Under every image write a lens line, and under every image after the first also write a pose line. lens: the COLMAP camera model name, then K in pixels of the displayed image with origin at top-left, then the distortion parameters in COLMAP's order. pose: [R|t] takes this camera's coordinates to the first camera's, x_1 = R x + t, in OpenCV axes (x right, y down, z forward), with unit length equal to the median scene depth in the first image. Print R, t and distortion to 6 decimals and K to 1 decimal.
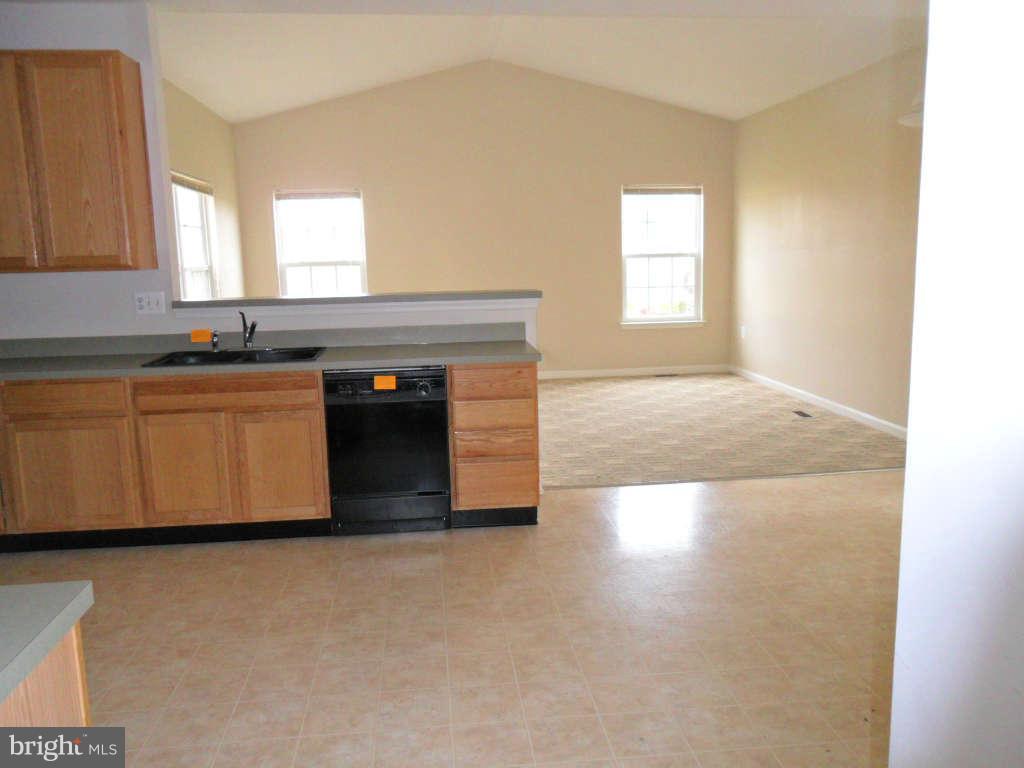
lens RADIAL K [[837.7, 0, 509.0], [0, 837.7, 387.4], [0, 0, 1]] dist [-0.005622, -0.007281]
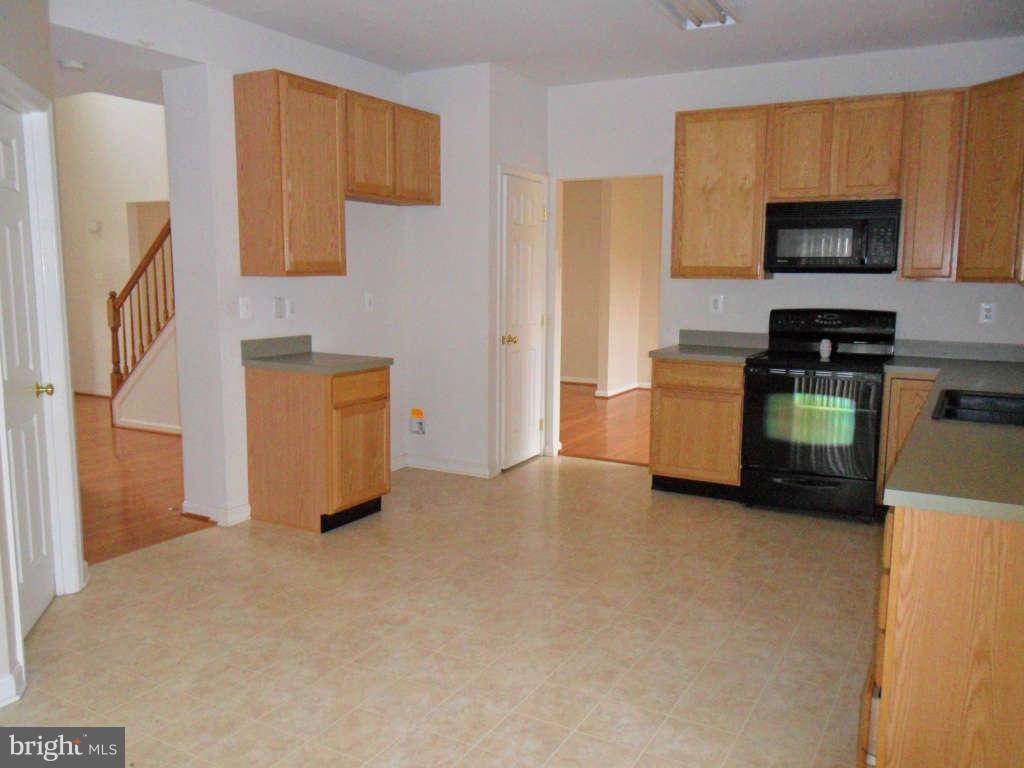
lens RADIAL K [[837.7, 0, 509.0], [0, 837.7, 387.4], [0, 0, 1]] dist [-0.005622, -0.007281]
pose [[-0.576983, 0.133840, -0.805716, 0.554017], [-0.128937, 0.959186, 0.251668, -0.192789], [0.806515, 0.249095, -0.536177, 1.087889]]
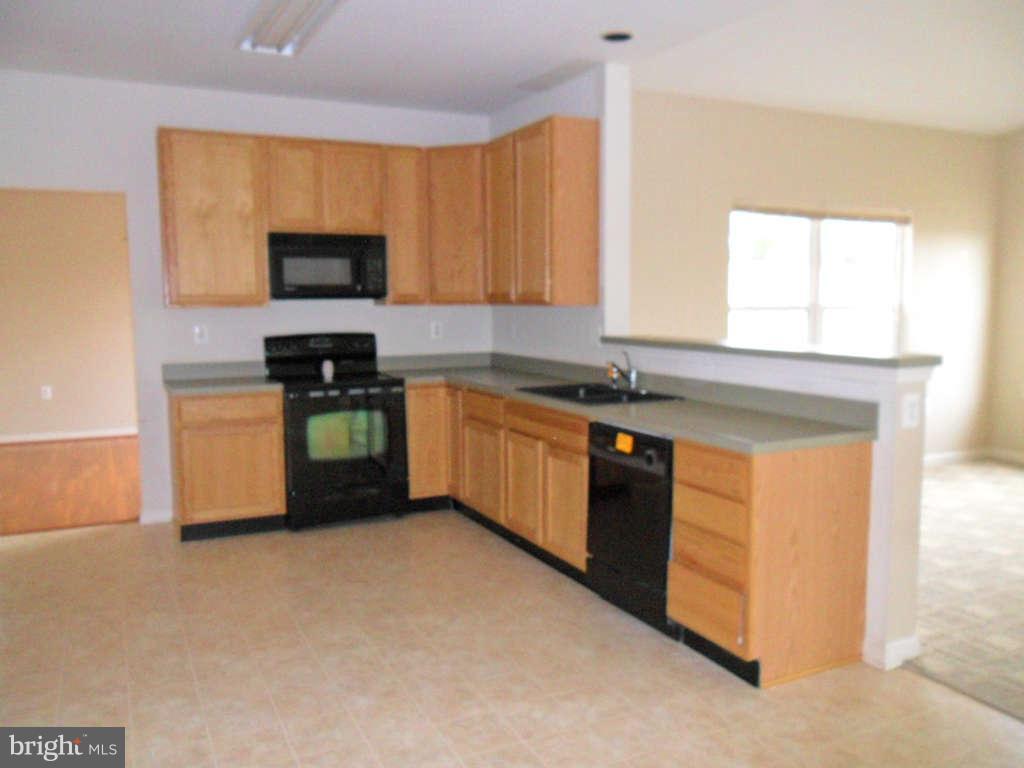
lens RADIAL K [[837.7, 0, 509.0], [0, 837.7, 387.4], [0, 0, 1]] dist [-0.005622, -0.007281]
pose [[0.346741, 0.120095, -0.930241, 0.618571], [-0.156351, 0.985294, 0.068924, -0.104255], [0.924838, 0.121546, 0.360419, 0.569781]]
